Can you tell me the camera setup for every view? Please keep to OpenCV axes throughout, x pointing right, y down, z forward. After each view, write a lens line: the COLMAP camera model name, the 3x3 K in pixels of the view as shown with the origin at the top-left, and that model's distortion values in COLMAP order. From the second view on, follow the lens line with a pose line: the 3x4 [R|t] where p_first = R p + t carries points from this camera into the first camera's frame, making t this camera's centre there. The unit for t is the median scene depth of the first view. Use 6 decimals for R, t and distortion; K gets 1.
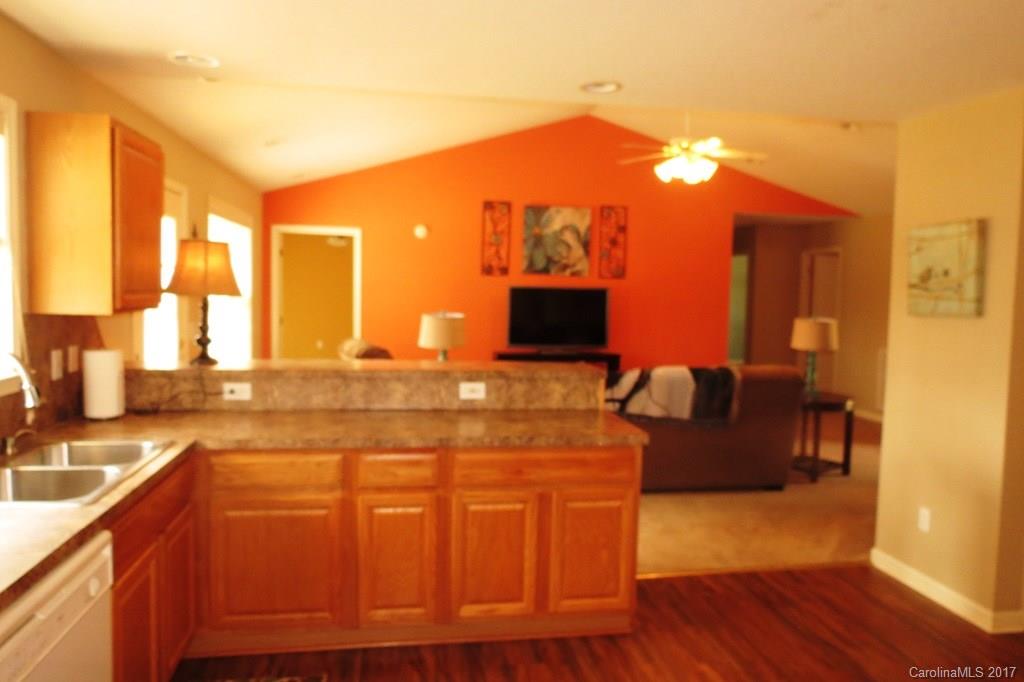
lens RADIAL K [[724.9, 0, 513.1], [0, 724.9, 338.0], [0, 0, 1]] dist [-0.015661, 0.002037]
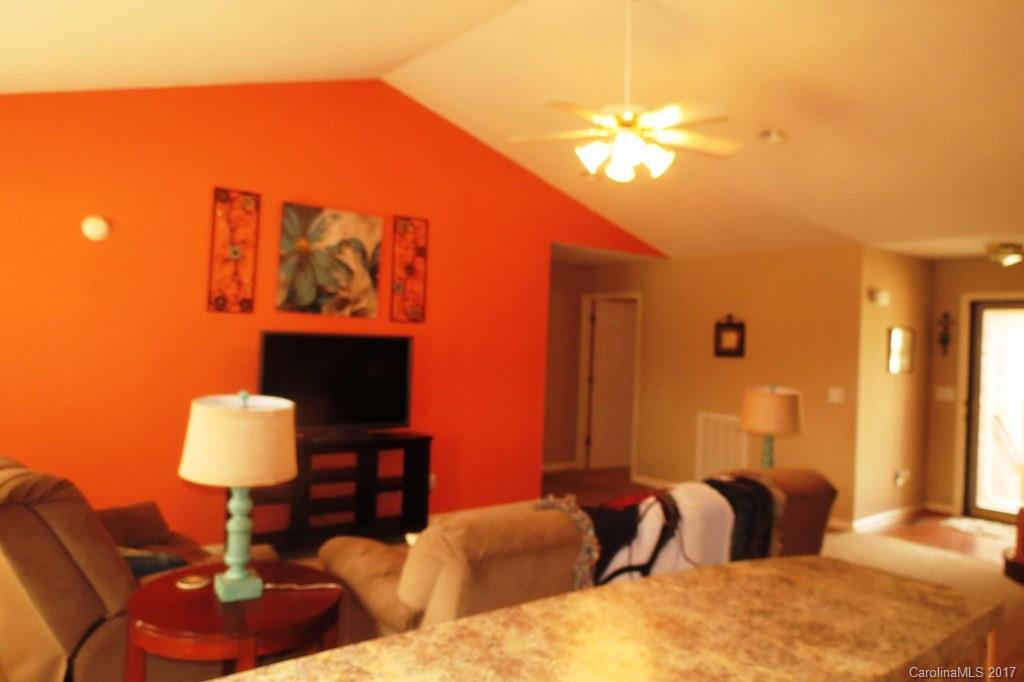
lens RADIAL K [[724.9, 0, 513.1], [0, 724.9, 338.0], [0, 0, 1]] dist [-0.015661, 0.002037]
pose [[0.875086, 0.013760, 0.483773, -0.108838], [0.015286, 0.998311, -0.056046, -0.028445], [-0.483727, 0.056440, 0.873397, 0.366694]]
